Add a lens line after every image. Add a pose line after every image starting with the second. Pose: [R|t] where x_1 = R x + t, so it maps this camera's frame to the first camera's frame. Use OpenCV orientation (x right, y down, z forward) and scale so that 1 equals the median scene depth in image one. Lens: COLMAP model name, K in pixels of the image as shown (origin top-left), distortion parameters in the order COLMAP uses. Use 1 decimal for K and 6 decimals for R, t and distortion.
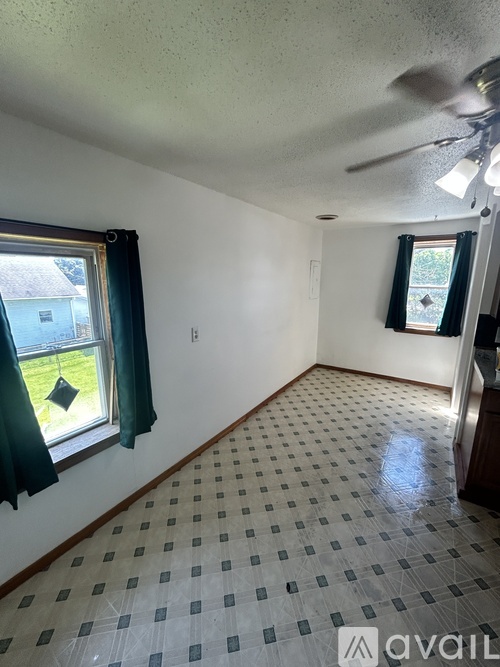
lens RADIAL K [[269.0, 0, 250.5], [0, 269.0, 333.1], [0, 0, 1]] dist [-0.001850, 0.000617]
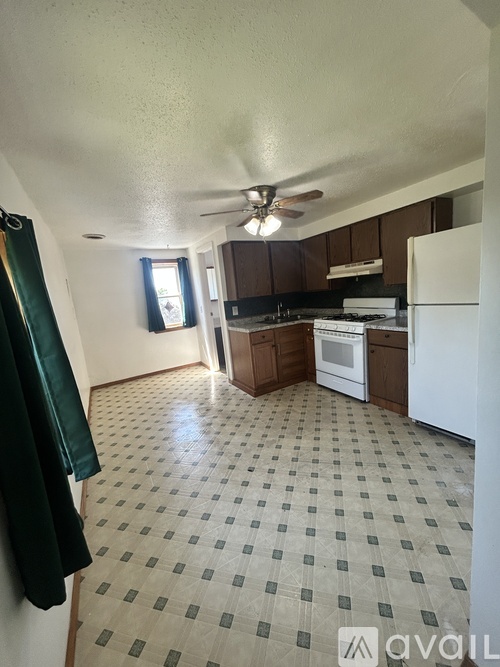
lens RADIAL K [[269.0, 0, 250.1], [0, 269.0, 335.6], [0, 0, 1]] dist [-0.001850, 0.000617]
pose [[0.435674, -0.194186, 0.878909, -0.438744], [0.283245, 0.956423, 0.070907, 0.044554], [-0.854377, 0.218054, 0.471690, 0.047823]]
